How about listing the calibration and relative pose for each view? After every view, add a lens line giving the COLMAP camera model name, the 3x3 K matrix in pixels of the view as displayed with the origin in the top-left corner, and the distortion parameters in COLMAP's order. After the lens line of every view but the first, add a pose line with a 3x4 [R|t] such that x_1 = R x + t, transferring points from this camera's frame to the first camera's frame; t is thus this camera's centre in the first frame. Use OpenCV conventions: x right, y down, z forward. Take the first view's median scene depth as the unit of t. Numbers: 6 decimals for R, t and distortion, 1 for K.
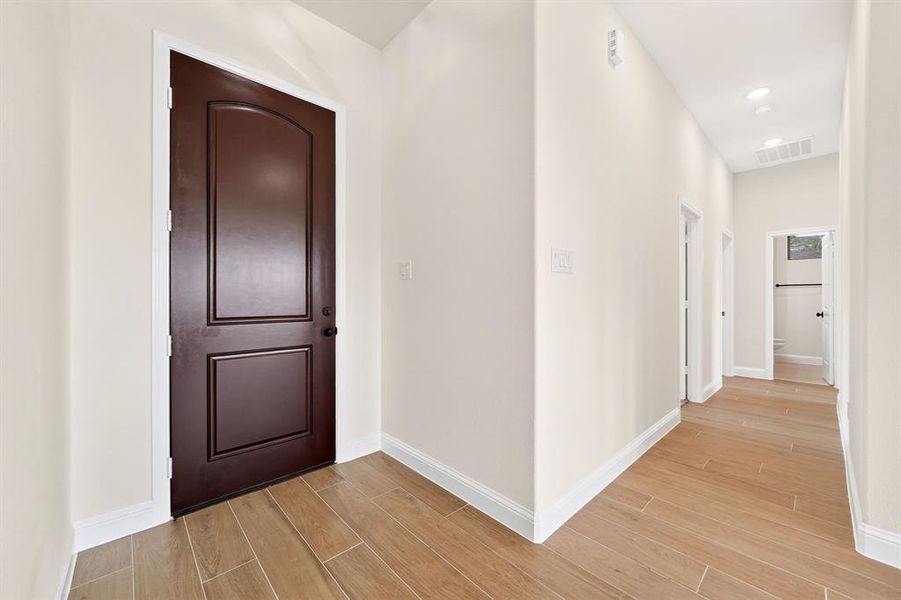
lens RADIAL K [[344.8, 0, 450.5], [0, 344.8, 300.0], [0, 0, 1]] dist [-0.001549, -0.000075]
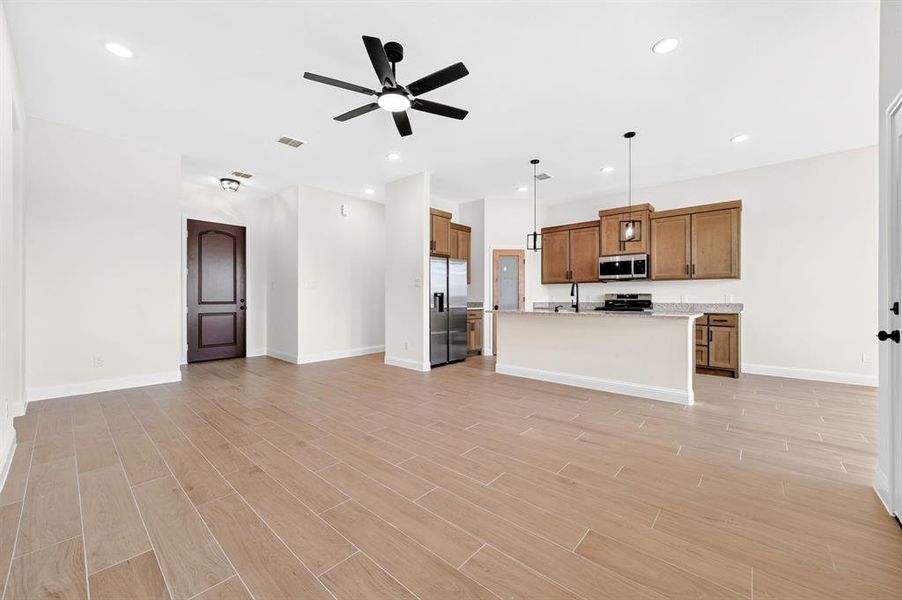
lens RADIAL K [[345.7, 0, 457.0], [0, 345.7, 299.3], [0, 0, 1]] dist [-0.001558, -0.000169]
pose [[0.995593, 0.000869, 0.093779, 0.715654], [-0.000675, 0.999998, -0.002101, 0.018556], [-0.093780, 0.002029, 0.995591, -1.252043]]
